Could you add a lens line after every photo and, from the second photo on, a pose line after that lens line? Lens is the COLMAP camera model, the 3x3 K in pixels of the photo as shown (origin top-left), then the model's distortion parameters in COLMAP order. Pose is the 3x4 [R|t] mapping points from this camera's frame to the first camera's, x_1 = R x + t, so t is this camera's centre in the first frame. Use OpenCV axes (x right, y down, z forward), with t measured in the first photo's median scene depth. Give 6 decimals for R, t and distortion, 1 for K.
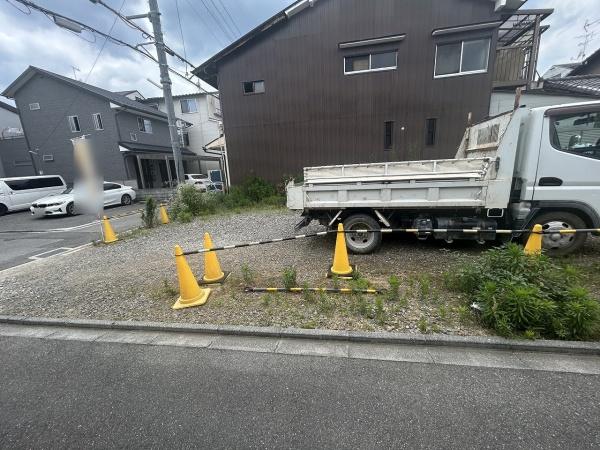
lens RADIAL K [[241.8, 0, 298.8], [0, 241.8, 224.8], [0, 0, 1]] dist [0.000168, 0.000291]
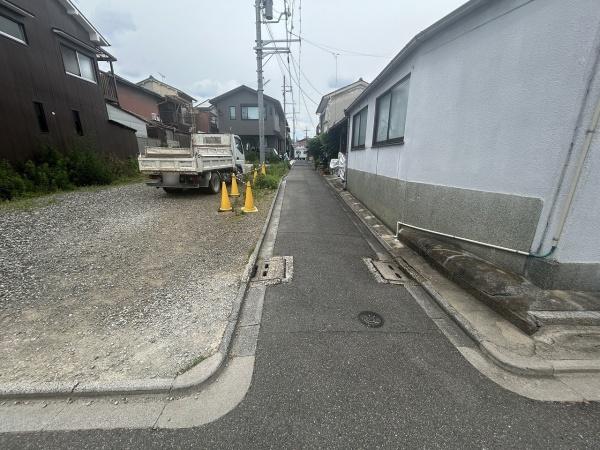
lens RADIAL K [[241.8, 0, 298.8], [0, 241.8, 224.8], [0, 0, 1]] dist [0.000168, 0.000291]
pose [[-0.198997, -0.220050, 0.954975, -0.810680], [0.227272, 0.937535, 0.263391, -0.003950], [-0.953283, 0.269453, -0.136555, 0.302510]]
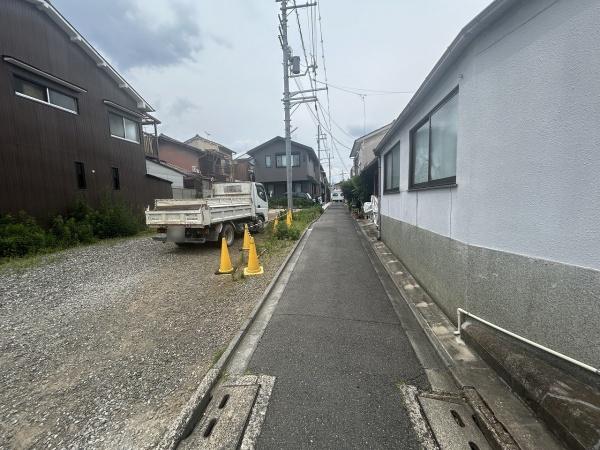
lens RADIAL K [[241.8, 0, 298.8], [0, 241.8, 224.8], [0, 0, 1]] dist [0.000168, 0.000291]
pose [[-0.041984, -0.053623, 0.997678, -0.675849], [0.258810, 0.963891, 0.062698, -0.005643], [-0.965015, 0.260841, -0.026589, 0.220607]]
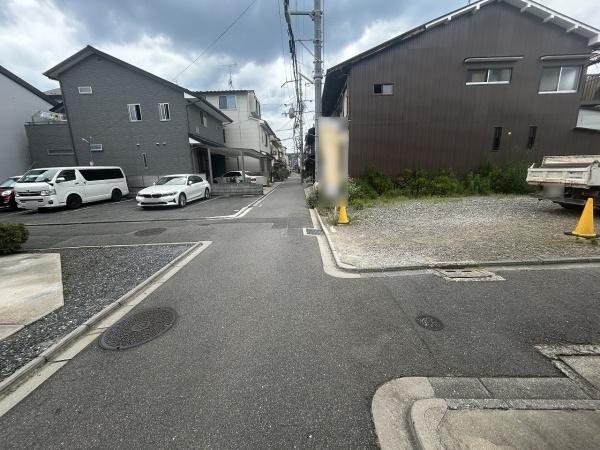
lens RADIAL K [[241.8, 0, 298.8], [0, 241.8, 224.8], [0, 0, 1]] dist [0.000168, 0.000291]
pose [[0.987892, -0.005359, 0.155052, -0.784554], [0.008820, 0.999727, -0.021641, 0.070289], [-0.154894, 0.022747, 0.987669, -0.008728]]
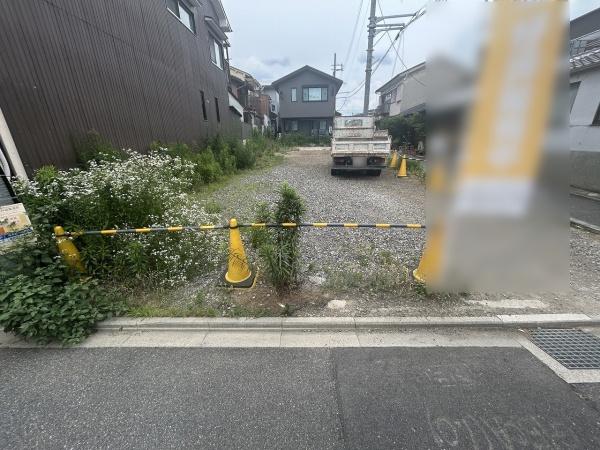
lens RADIAL K [[241.8, 0, 298.8], [0, 241.8, 224.8], [0, 0, 1]] dist [0.000168, 0.000291]
pose [[-0.150923, -0.281218, 0.947702, -0.765271], [0.250780, 0.916430, 0.311875, -0.136684], [-0.956207, 0.284733, -0.067786, 0.845192]]
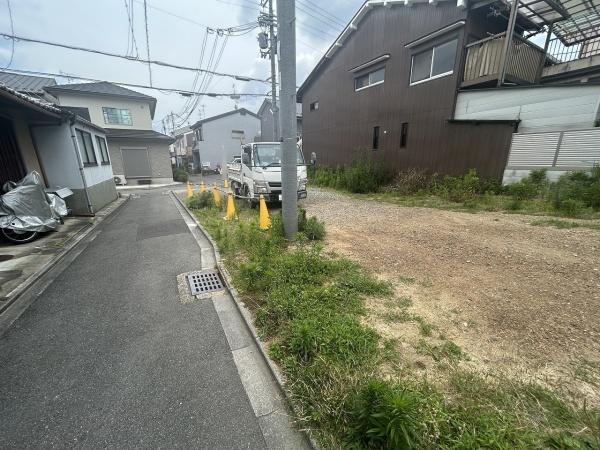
lens RADIAL K [[241.8, 0, 298.8], [0, 241.8, 224.8], [0, 0, 1]] dist [0.000168, 0.000291]
pose [[0.650558, 0.244694, -0.718957, 1.116986], [-0.196800, 0.968652, 0.151600, -0.053567], [0.733515, 0.042866, 0.678320, -0.094612]]
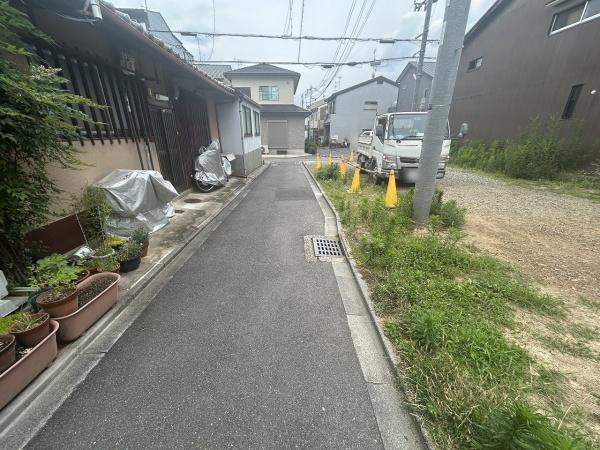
lens RADIAL K [[241.8, 0, 298.8], [0, 241.8, 224.8], [0, 0, 1]] dist [0.000168, 0.000291]
pose [[0.216940, 0.394701, -0.892832, 1.111707], [-0.231374, 0.909342, 0.345780, -0.046243], [0.948369, 0.131565, 0.288596, -0.106997]]
